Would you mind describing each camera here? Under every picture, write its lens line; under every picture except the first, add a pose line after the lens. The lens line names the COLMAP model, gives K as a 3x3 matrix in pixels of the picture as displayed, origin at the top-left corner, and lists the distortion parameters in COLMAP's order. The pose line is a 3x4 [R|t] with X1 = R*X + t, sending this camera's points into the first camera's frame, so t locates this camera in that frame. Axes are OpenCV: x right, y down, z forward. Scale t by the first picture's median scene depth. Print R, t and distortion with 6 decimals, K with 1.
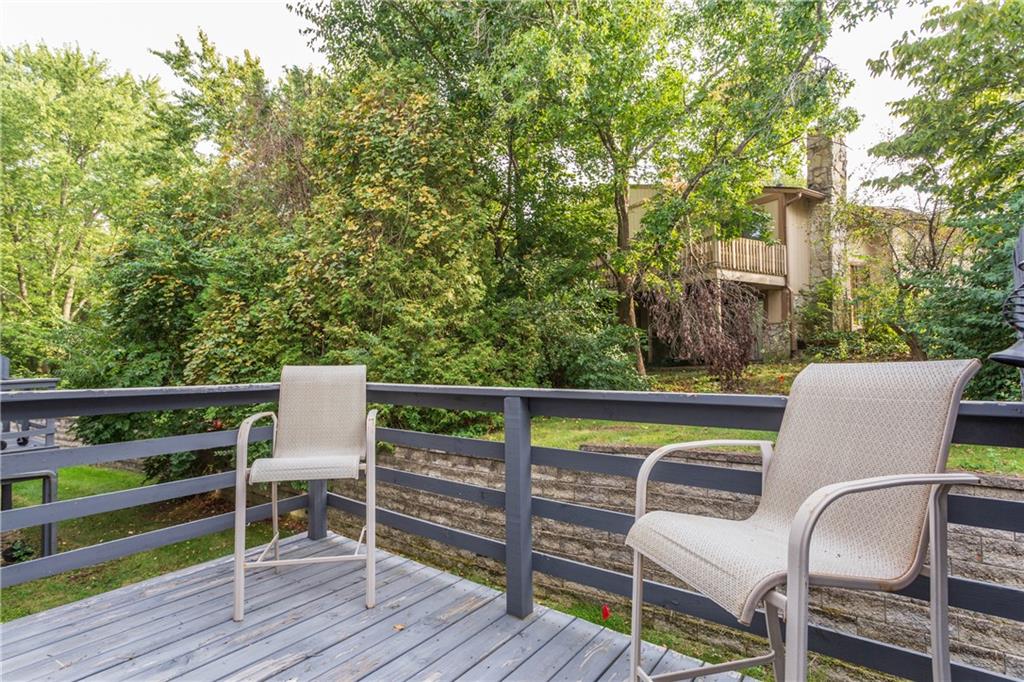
lens RADIAL K [[502.0, 0, 514.0], [0, 502.0, 360.6], [0, 0, 1]] dist [-0.000797, 0.000141]
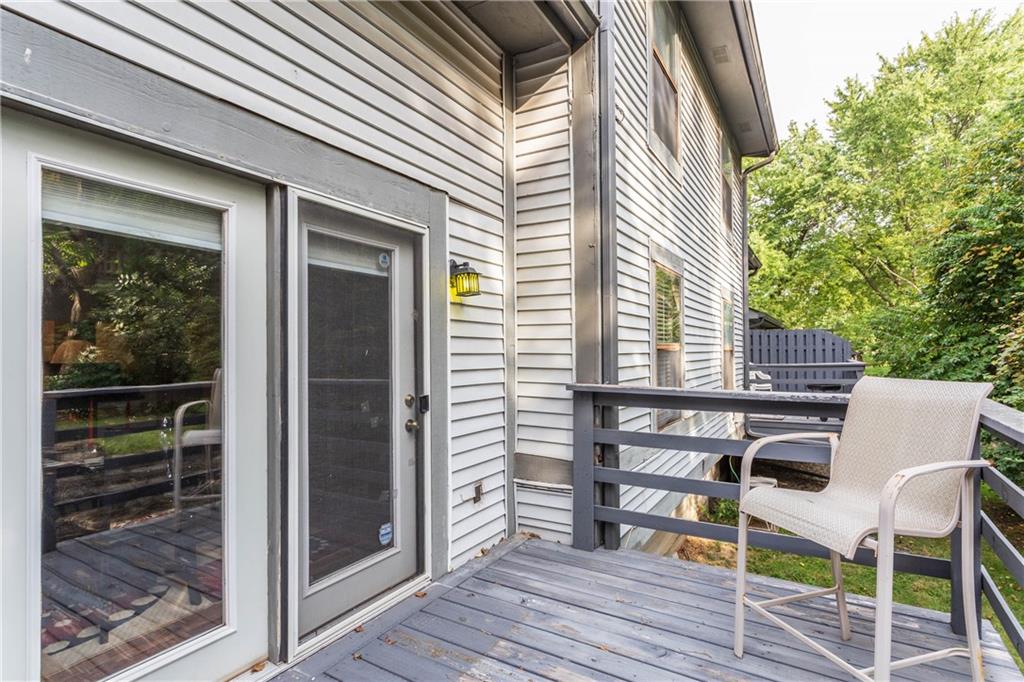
lens RADIAL K [[506.2, 0, 512.0], [0, 506.2, 341.0], [0, 0, 1]] dist [0.004579, 0.000713]
pose [[0.098049, -0.003824, -0.995174, 0.079501], [0.010291, 0.999943, -0.002829, -0.013801], [0.995128, -0.009964, 0.098083, 0.119099]]
